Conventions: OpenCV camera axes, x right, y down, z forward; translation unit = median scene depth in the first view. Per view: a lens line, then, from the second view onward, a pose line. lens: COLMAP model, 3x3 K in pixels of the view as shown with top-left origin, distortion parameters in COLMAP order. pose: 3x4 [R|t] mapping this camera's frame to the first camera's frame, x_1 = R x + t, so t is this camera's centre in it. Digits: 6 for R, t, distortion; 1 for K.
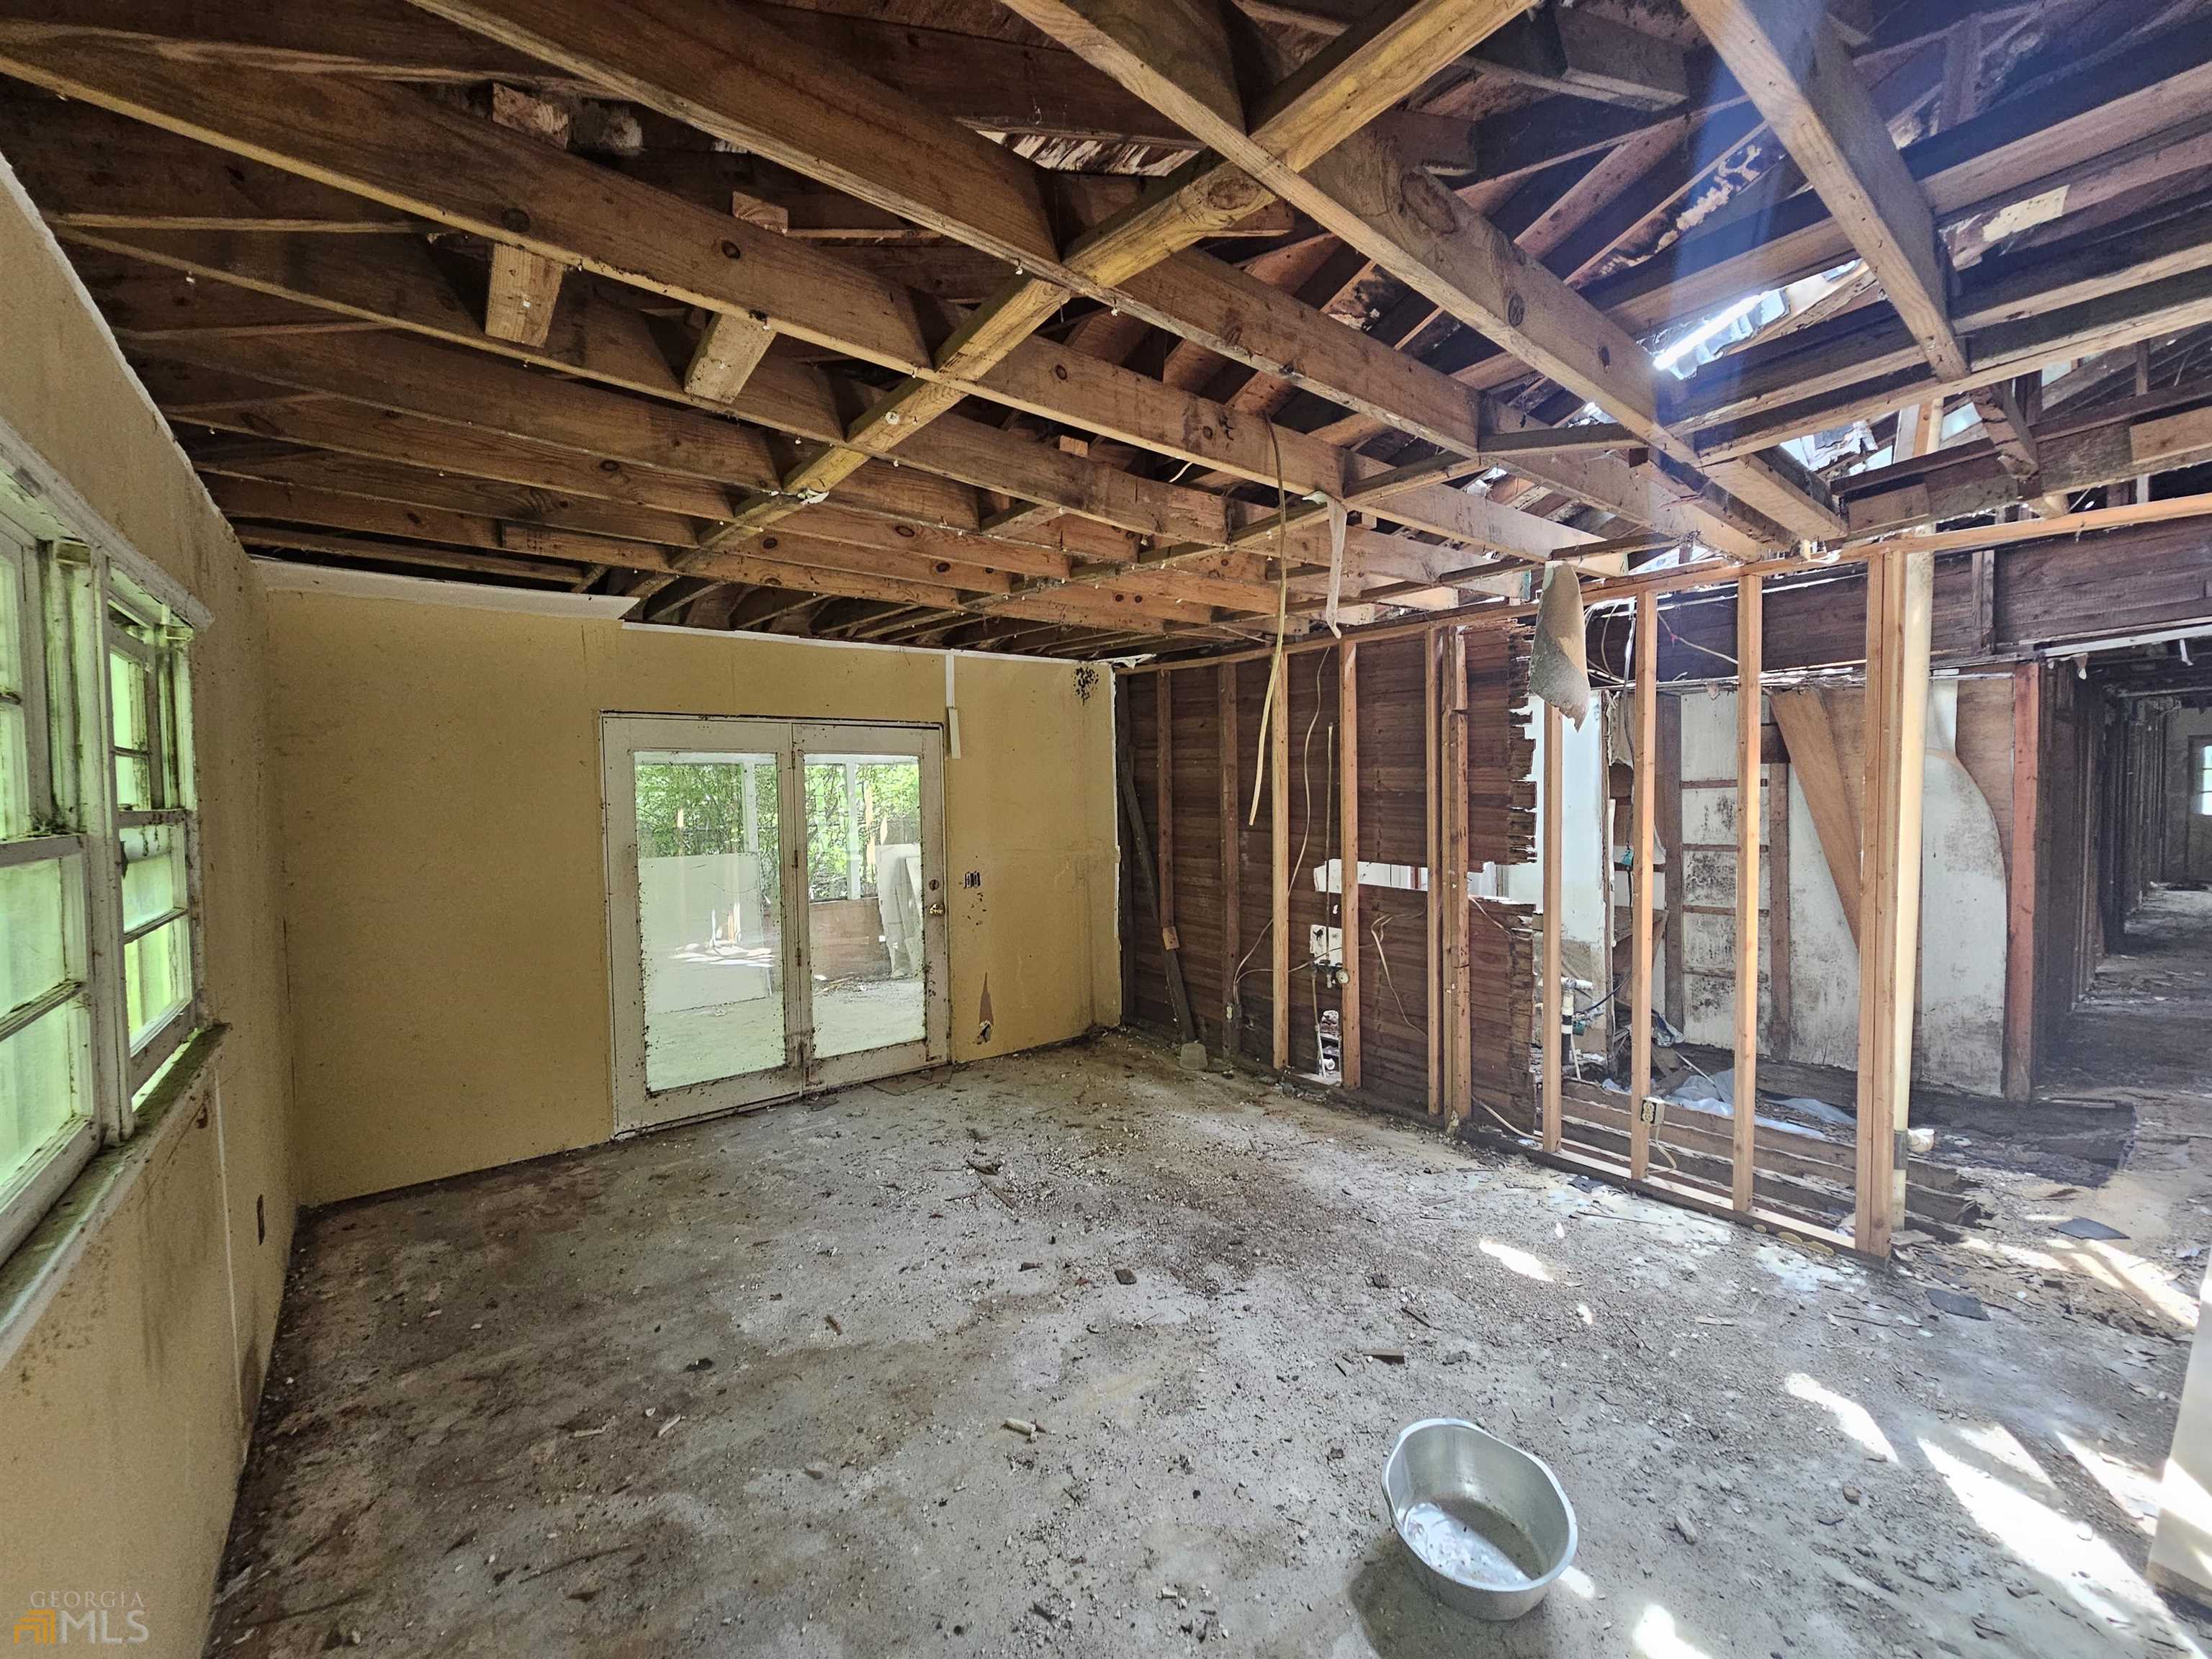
lens RADIAL K [[906.3, 0, 1112.9], [0, 906.3, 831.3], [0, 0, 1]] dist [-0.000513, -0.001428]
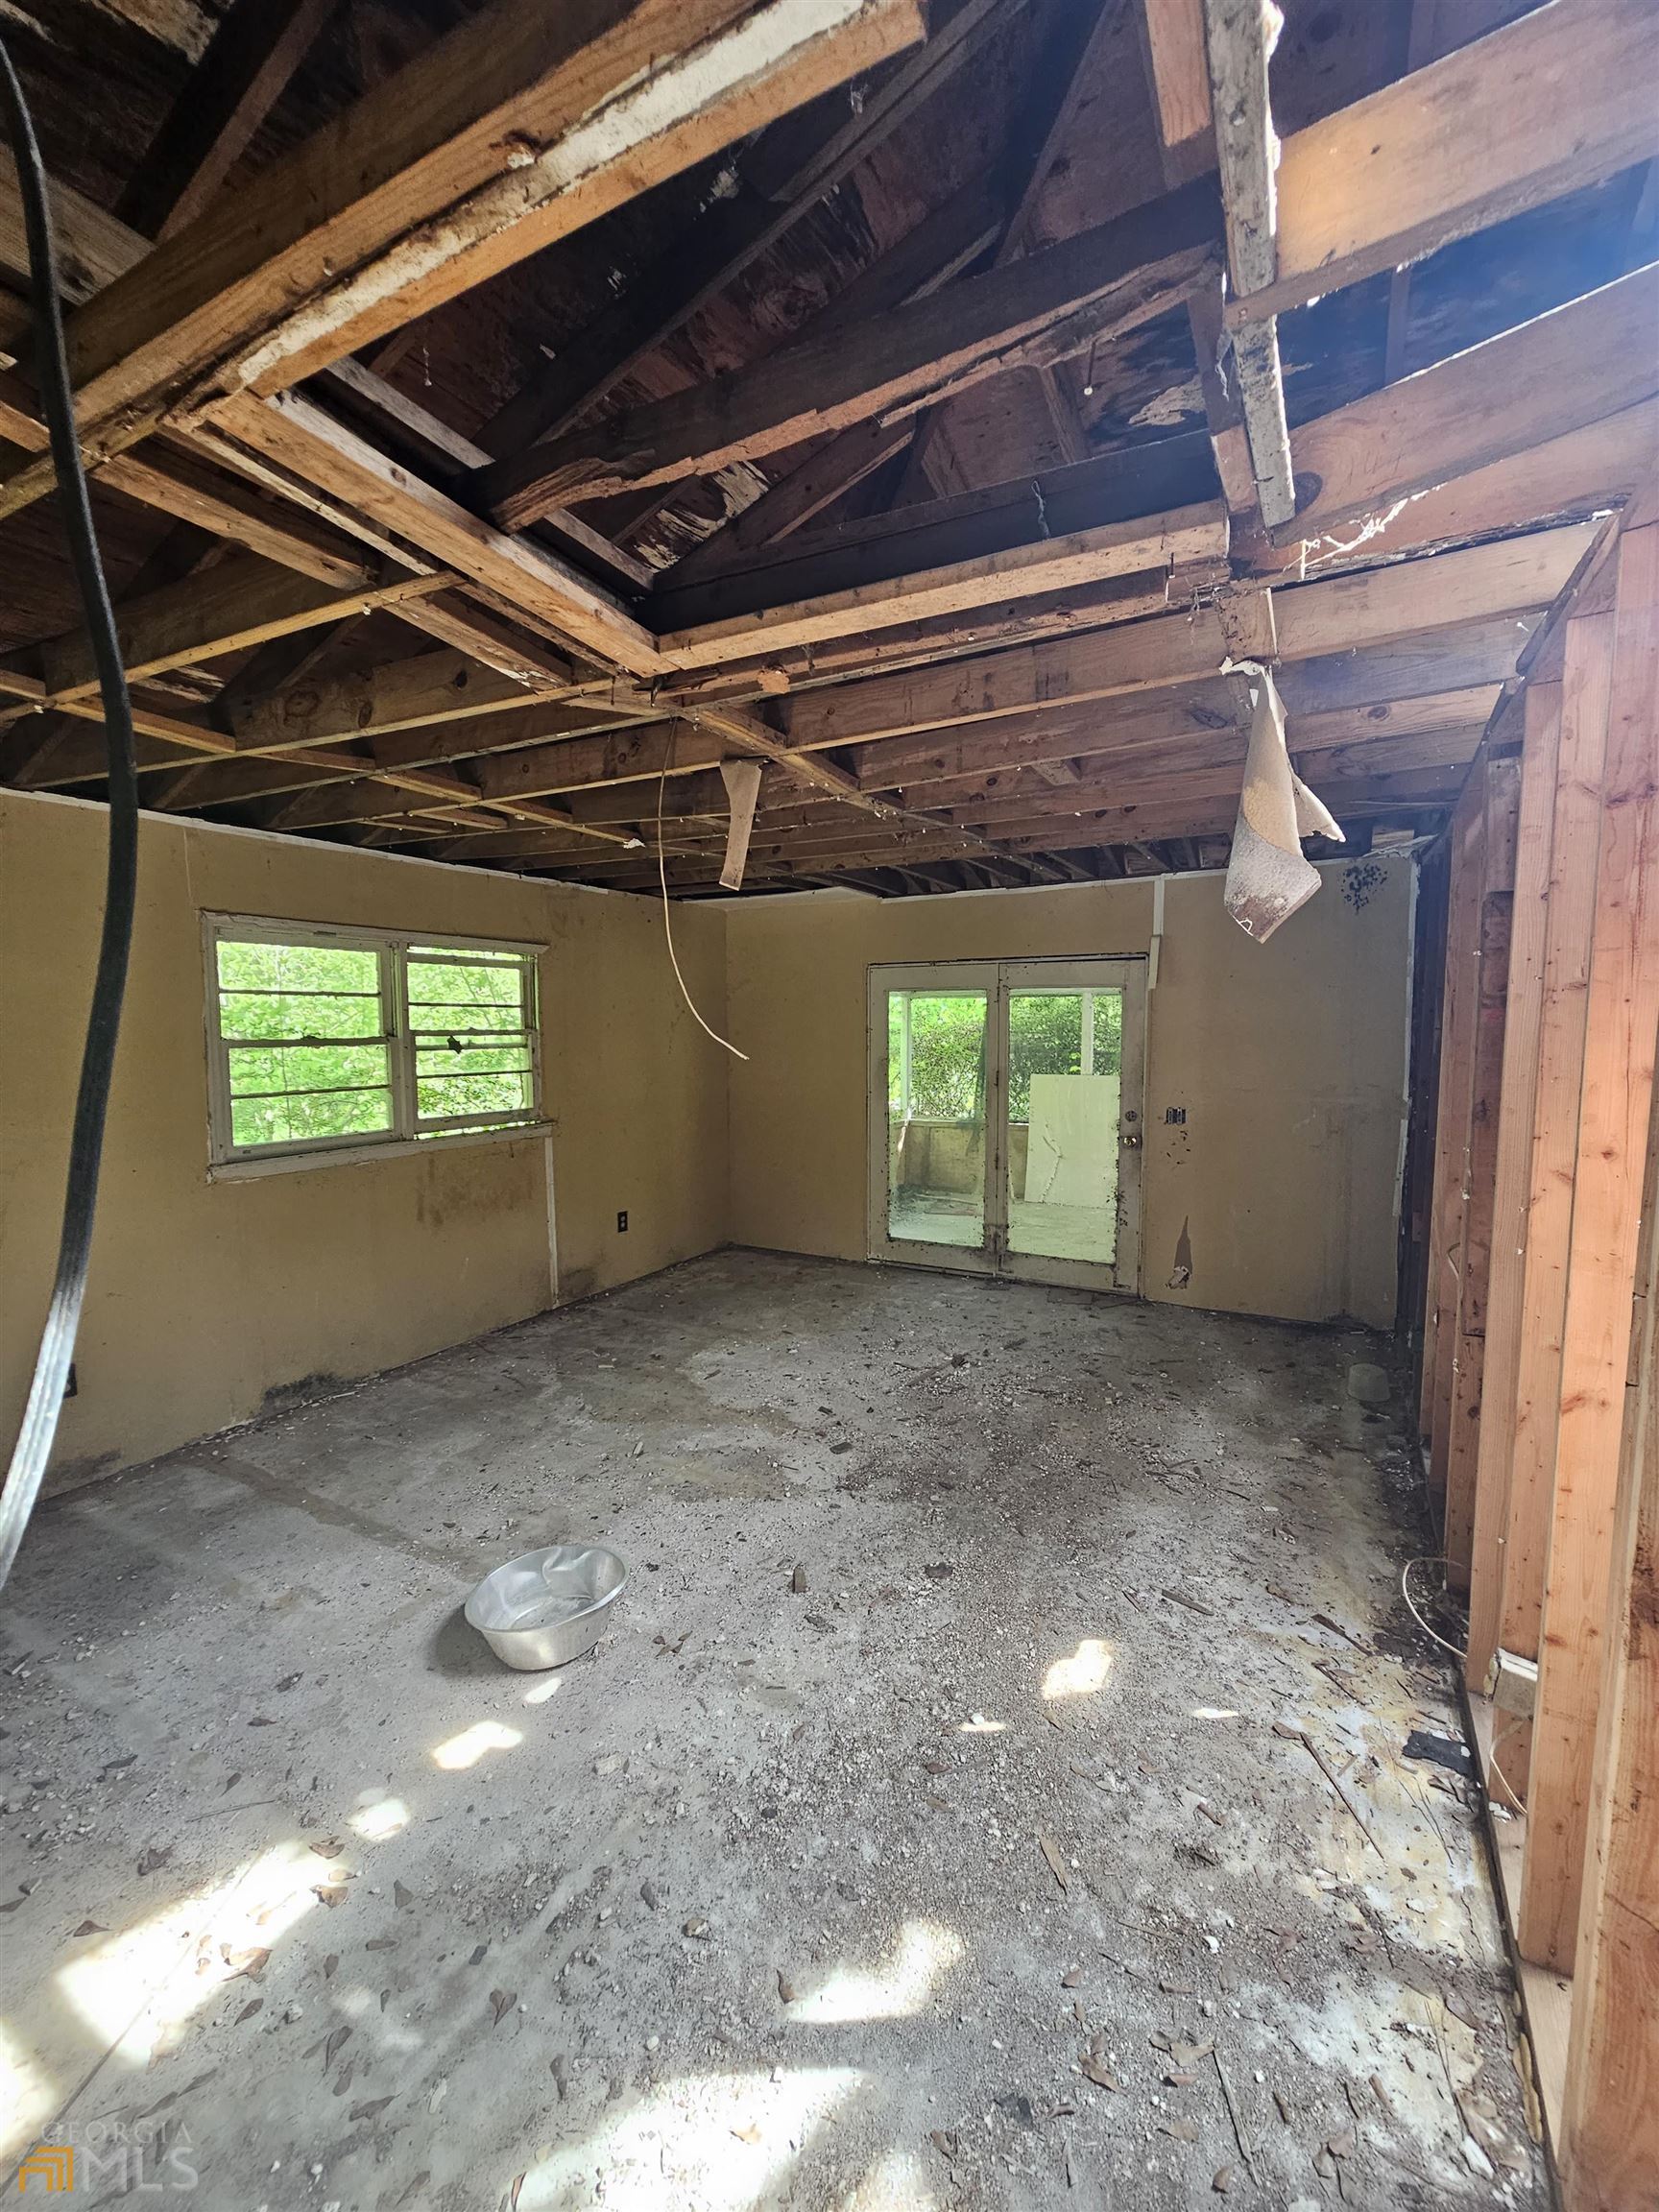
lens RADIAL K [[906.3, 0, 831.6], [0, 906.3, 1103.6], [0, 0, 1]] dist [-0.000513, -0.001428]
pose [[0.386369, 0.093750, -0.917567, 0.771375], [-0.041652, 0.995579, 0.084182, -0.032914], [0.921403, 0.005694, 0.388566, 0.401294]]
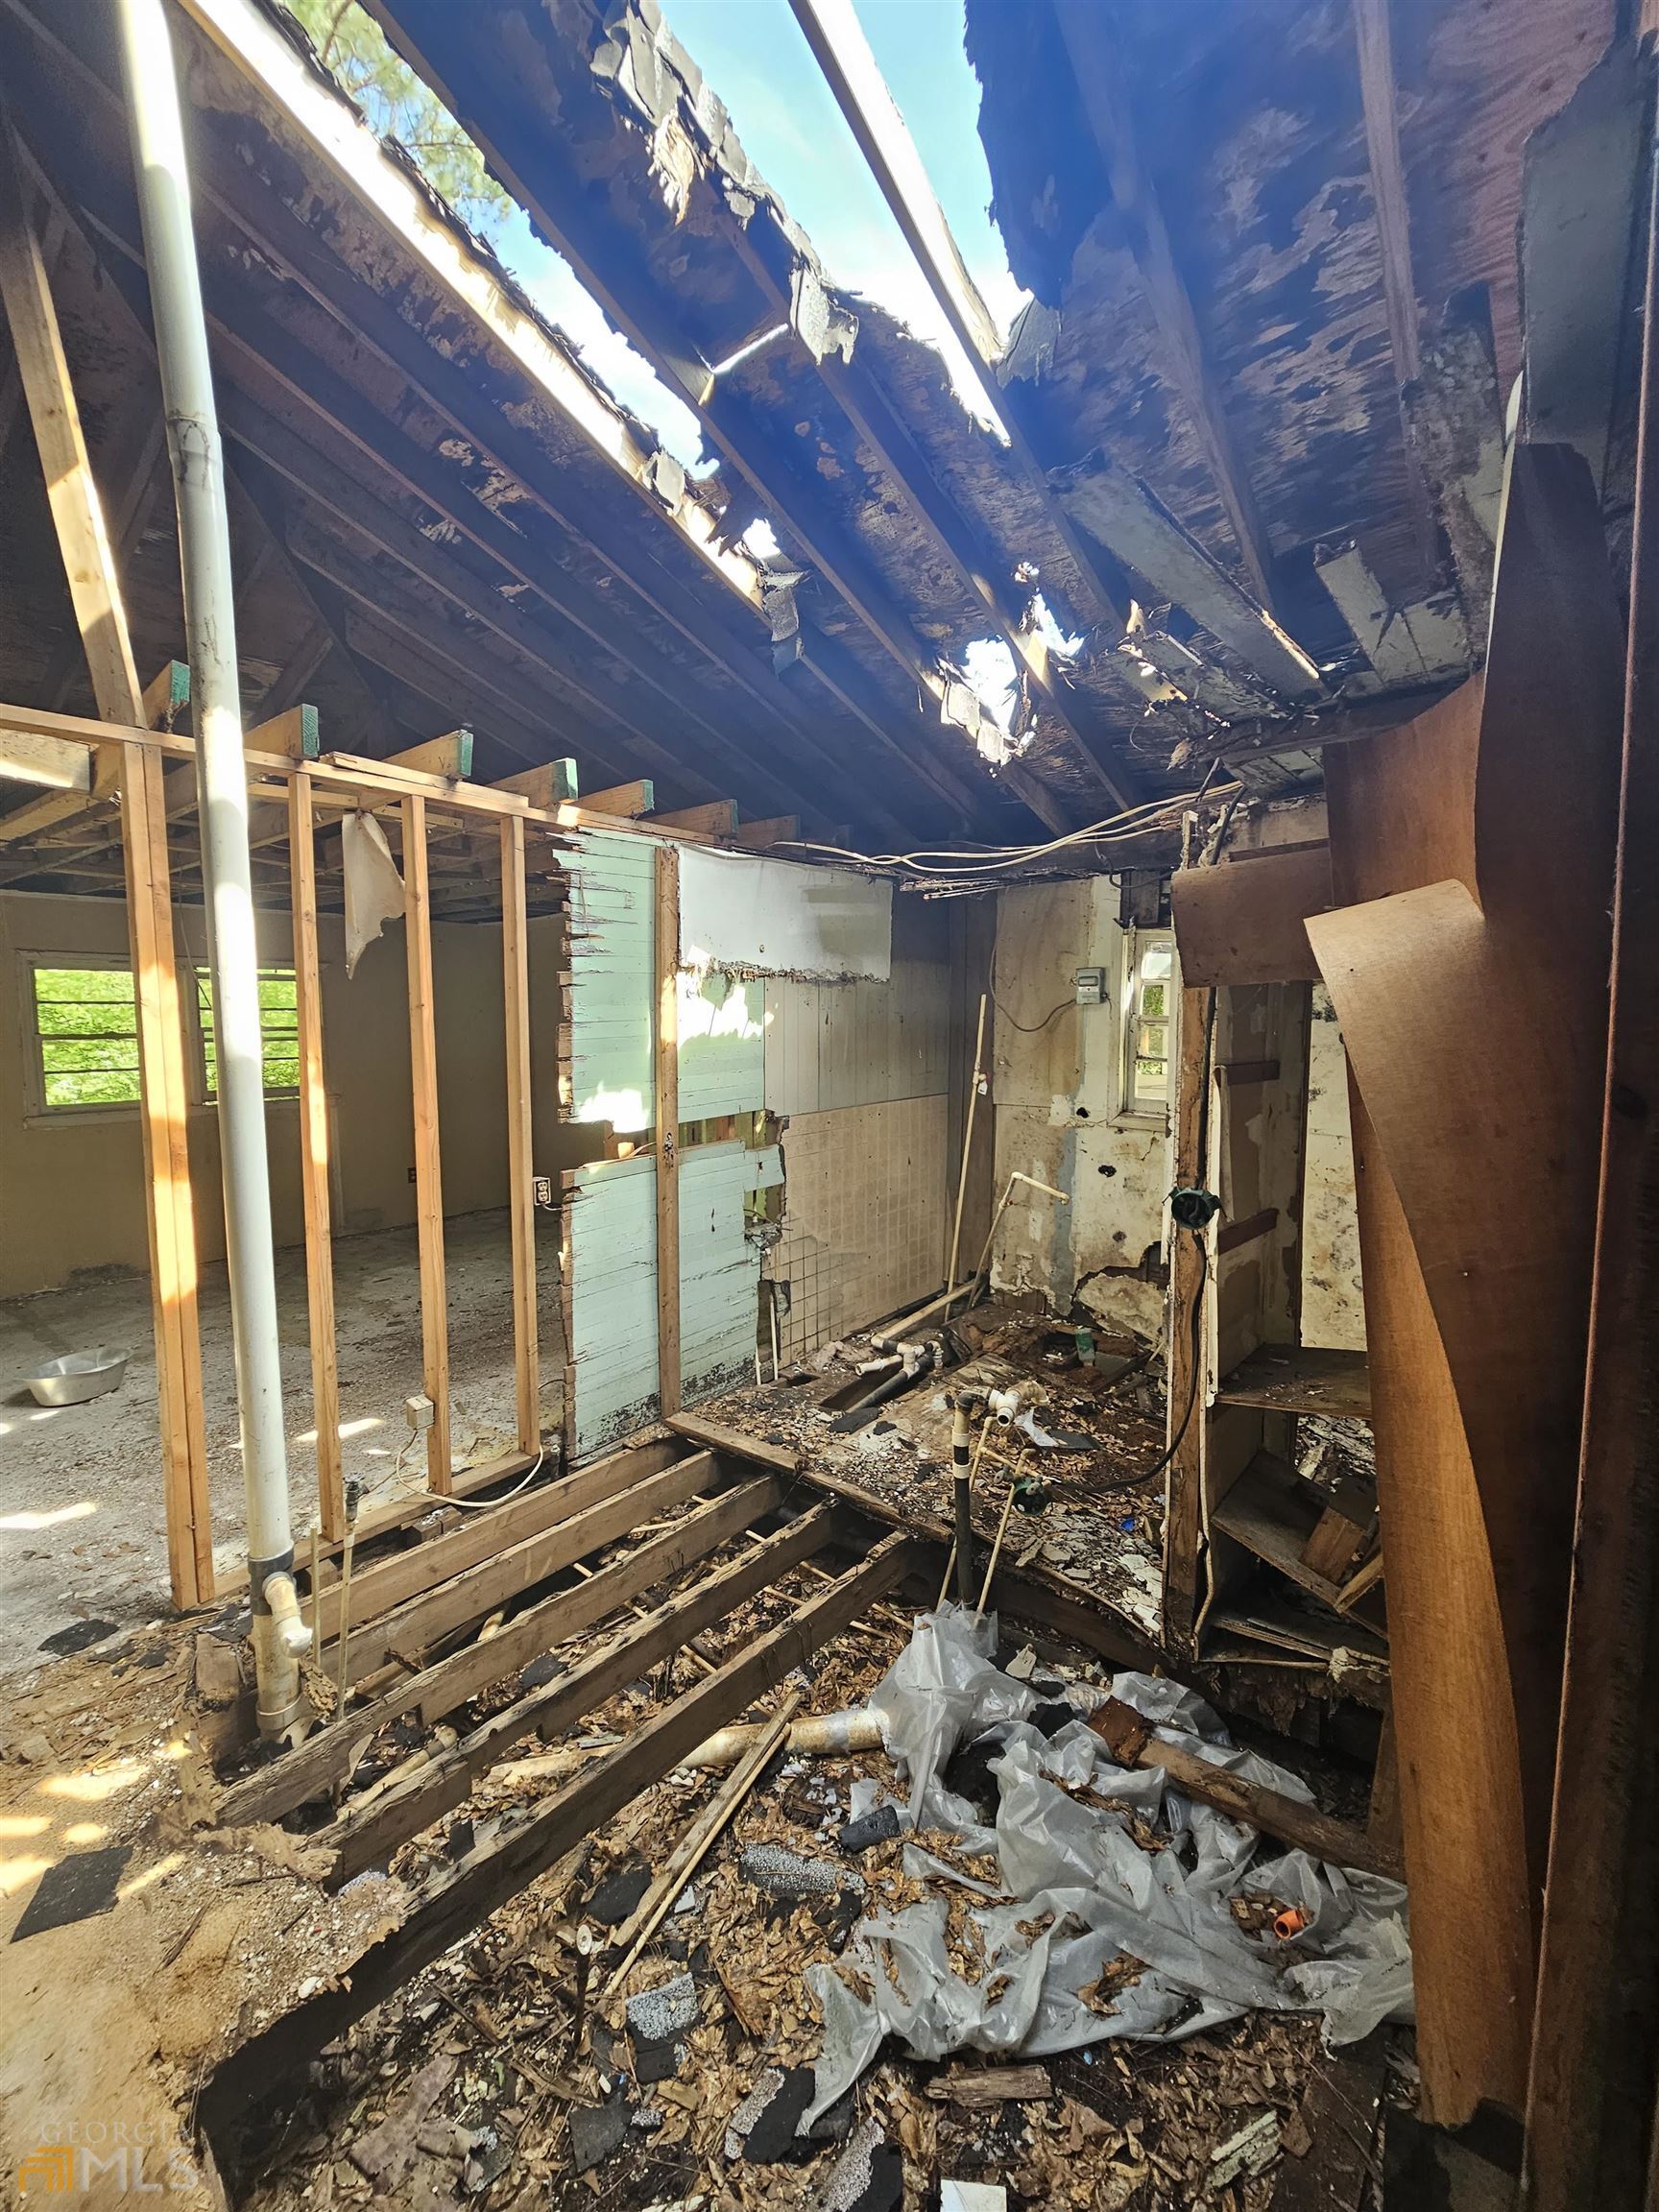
lens RADIAL K [[906.3, 0, 823.7], [0, 906.3, 1104.1], [0, 0, 1]] dist [-0.000513, -0.001428]
pose [[0.233302, 0.105193, -0.966698, 1.301384], [-0.039990, 0.994328, 0.098548, -0.071446], [0.971582, 0.015667, 0.236186, 1.018141]]
